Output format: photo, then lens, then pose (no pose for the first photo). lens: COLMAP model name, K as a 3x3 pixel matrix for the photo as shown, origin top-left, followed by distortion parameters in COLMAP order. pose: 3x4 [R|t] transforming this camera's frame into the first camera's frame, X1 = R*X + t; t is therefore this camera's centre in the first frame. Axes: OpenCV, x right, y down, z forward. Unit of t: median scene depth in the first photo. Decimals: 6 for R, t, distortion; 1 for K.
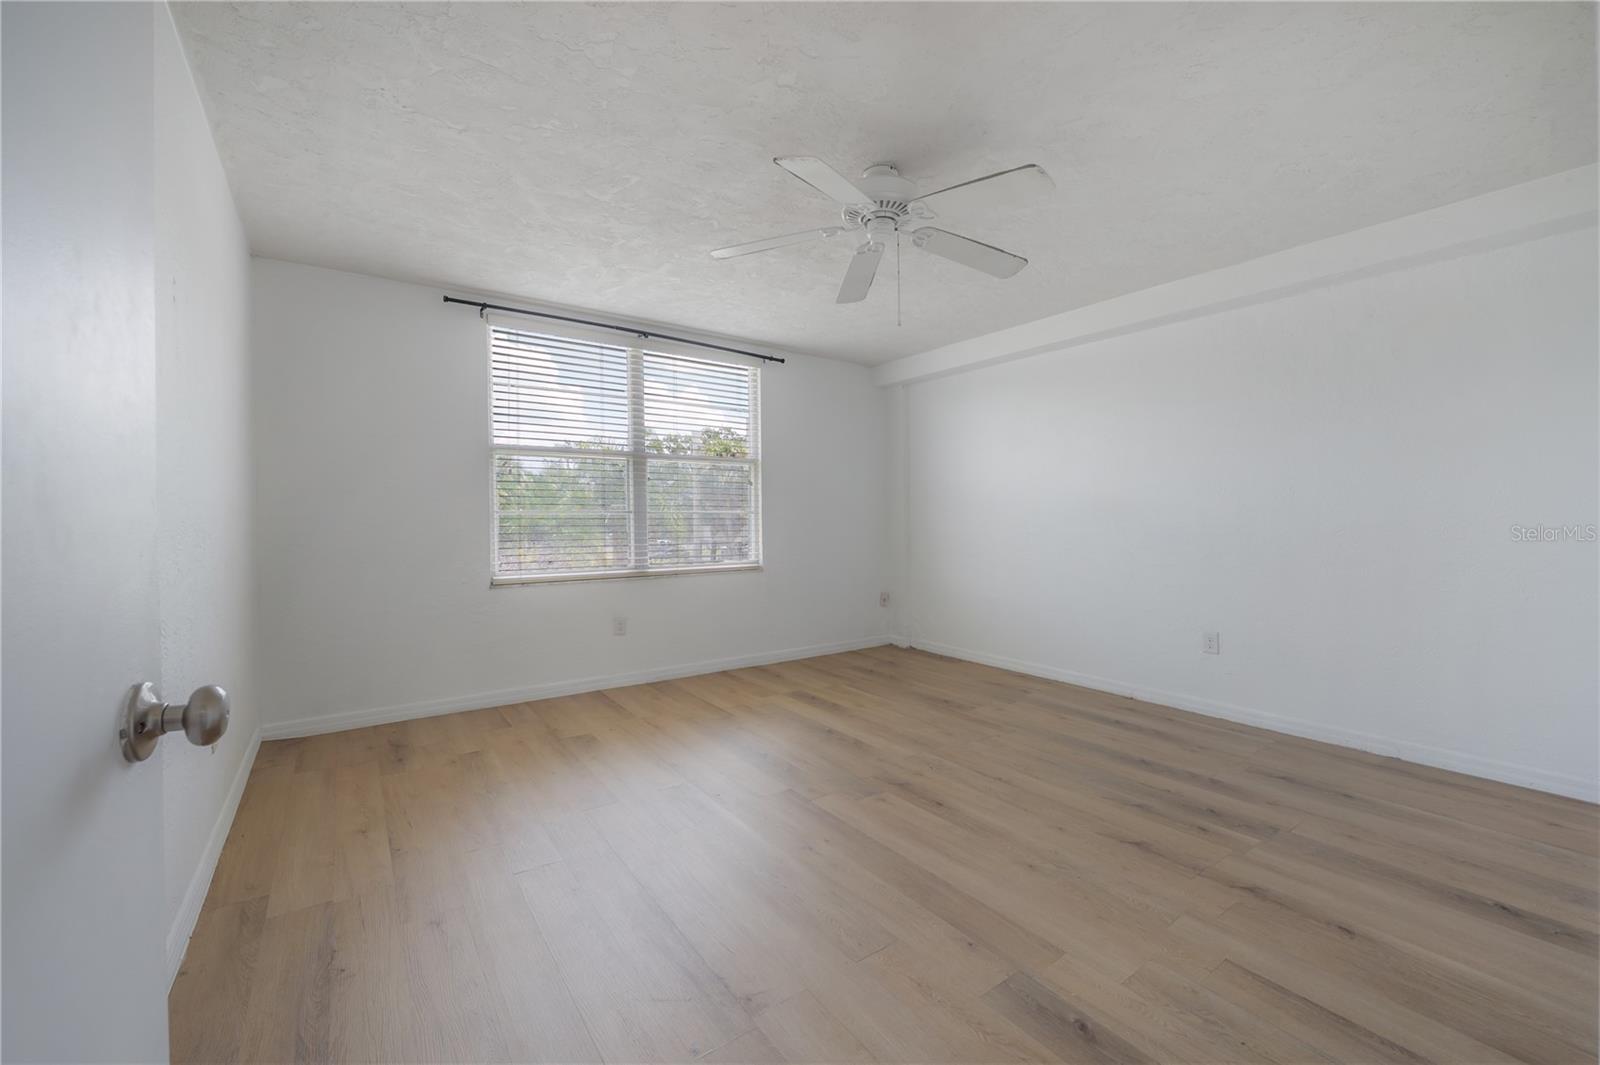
lens RADIAL K [[646.1, 0, 800.8], [0, 646.1, 525.5], [0, 0, 1]] dist [-0.007321, 0.001193]
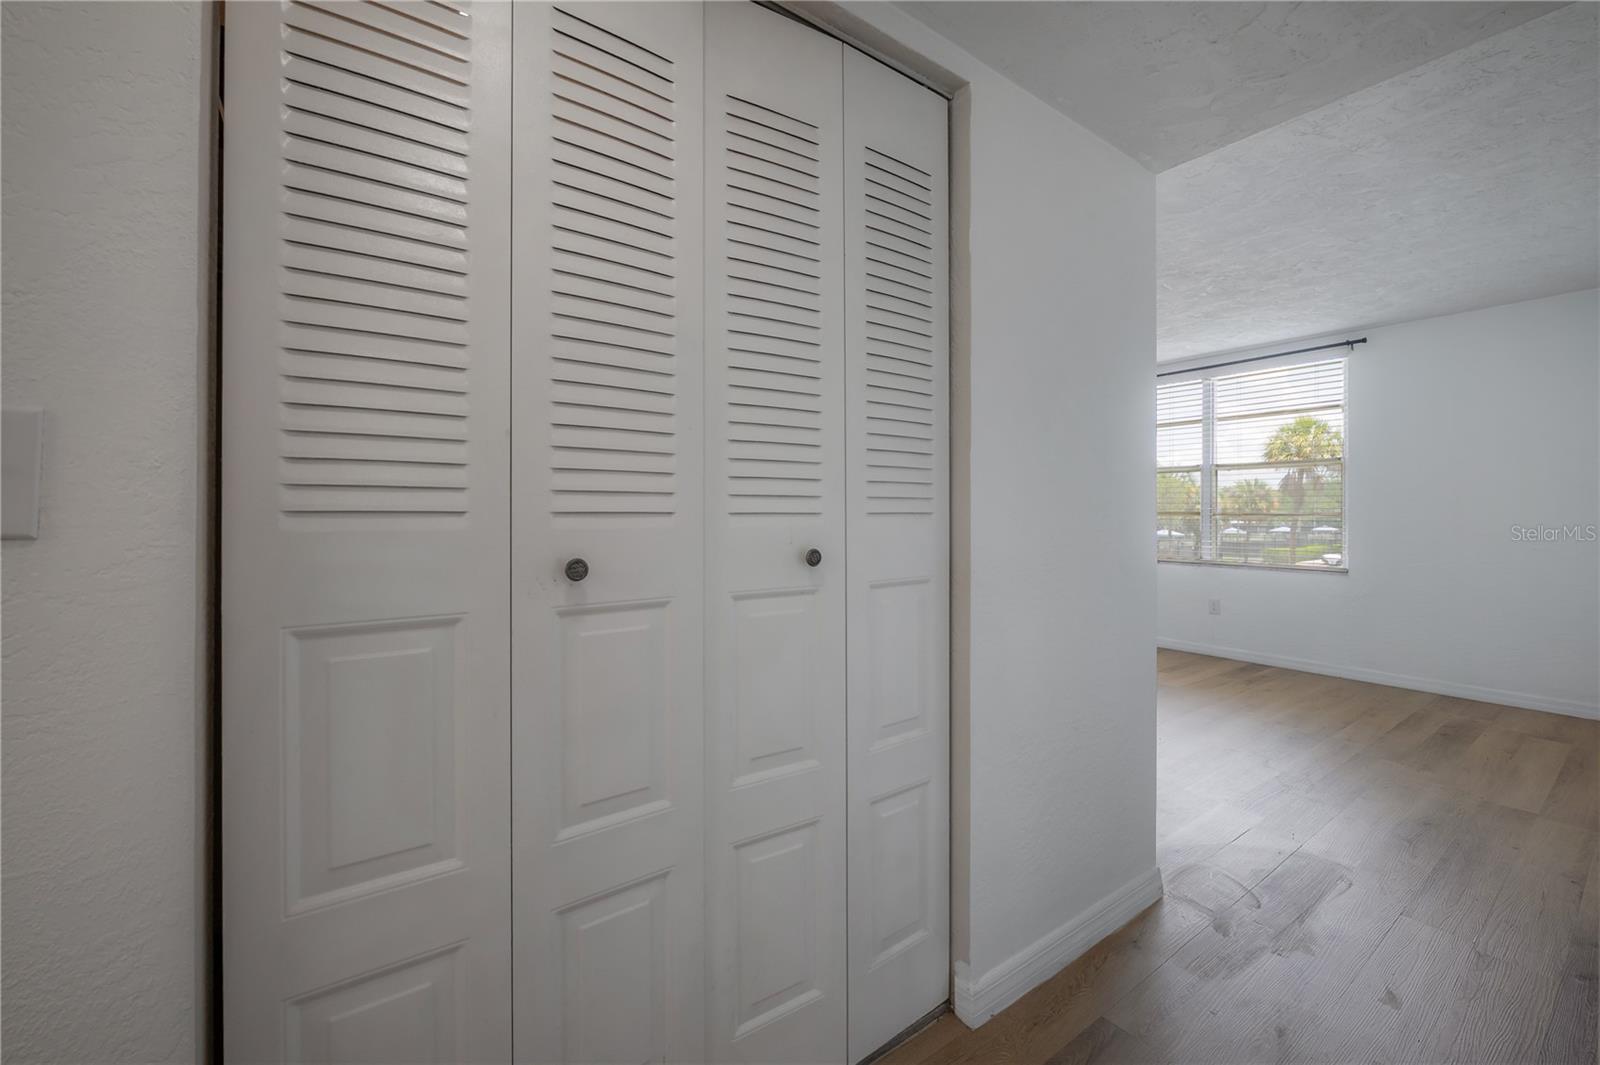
lens RADIAL K [[646.1, 0, 830.2], [0, 646.1, 514.3], [0, 0, 1]] dist [-0.007321, 0.001193]
pose [[0.027190, -0.010194, -0.999578, 0.840220], [-0.010420, 0.999891, -0.010480, 0.001106], [0.999576, 0.010701, 0.027081, 0.238519]]
